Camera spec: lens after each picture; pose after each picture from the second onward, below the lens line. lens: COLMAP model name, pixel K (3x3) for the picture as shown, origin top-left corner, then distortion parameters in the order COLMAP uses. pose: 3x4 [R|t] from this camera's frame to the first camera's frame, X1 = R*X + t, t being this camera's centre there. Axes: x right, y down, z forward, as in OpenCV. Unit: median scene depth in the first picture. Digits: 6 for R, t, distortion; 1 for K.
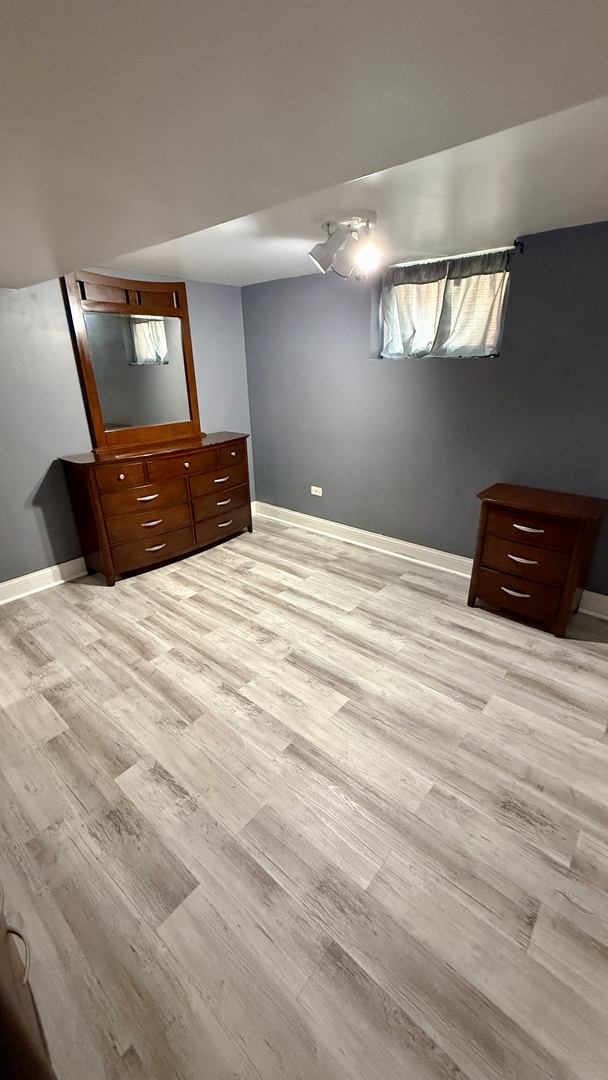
lens RADIAL K [[431.8, 0, 304.9], [0, 431.8, 537.2], [0, 0, 1]] dist [-0.001730, 0.000945]
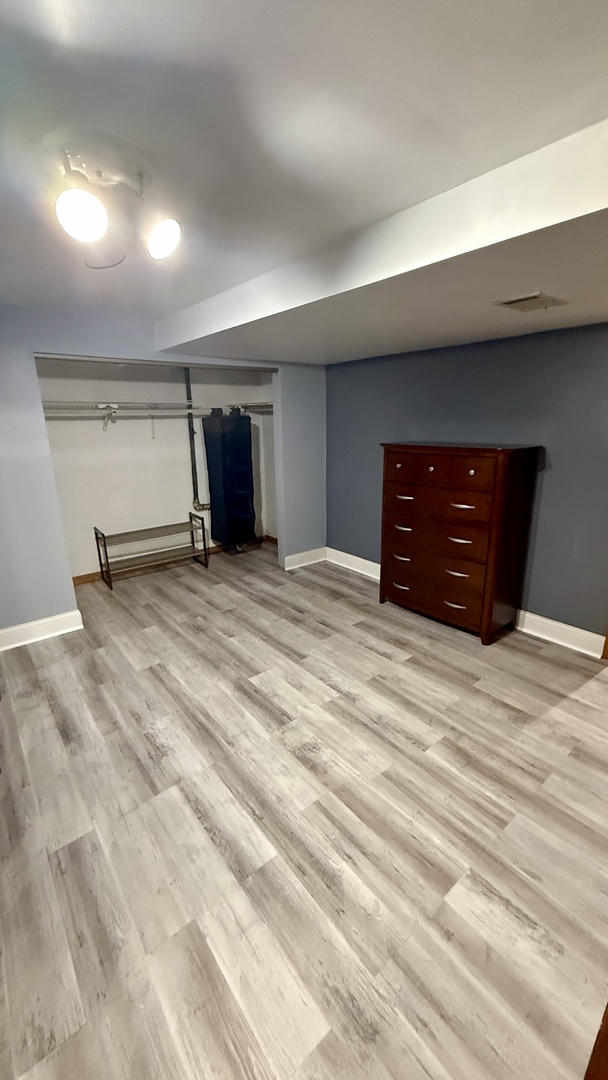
lens RADIAL K [[431.8, 0, 307.3], [0, 431.8, 535.7], [0, 0, 1]] dist [-0.001730, 0.000945]
pose [[-0.984510, -0.016256, 0.174576, -0.215662], [0.093622, 0.793118, 0.601830, -0.536016], [-0.148242, 0.608852, -0.779310, 1.353023]]
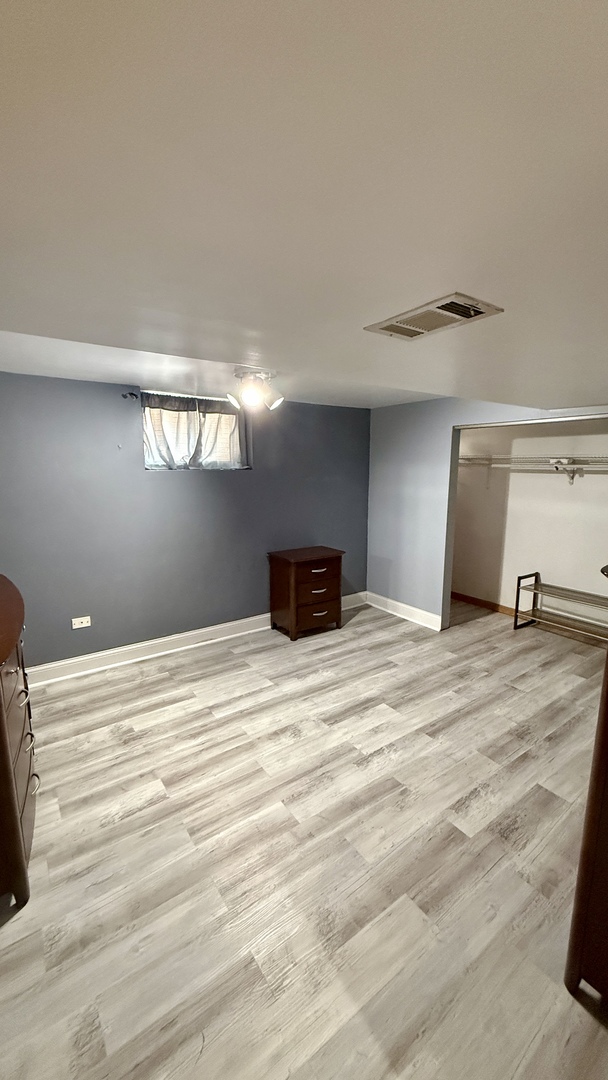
lens RADIAL K [[431.8, 0, 300.6], [0, 431.8, 538.8], [0, 0, 1]] dist [-0.001730, 0.000945]
pose [[0.238360, -0.146331, 0.960090, -0.967872], [0.362233, 0.930641, 0.051912, -0.225336], [-0.901095, 0.335403, 0.274833, 0.551271]]
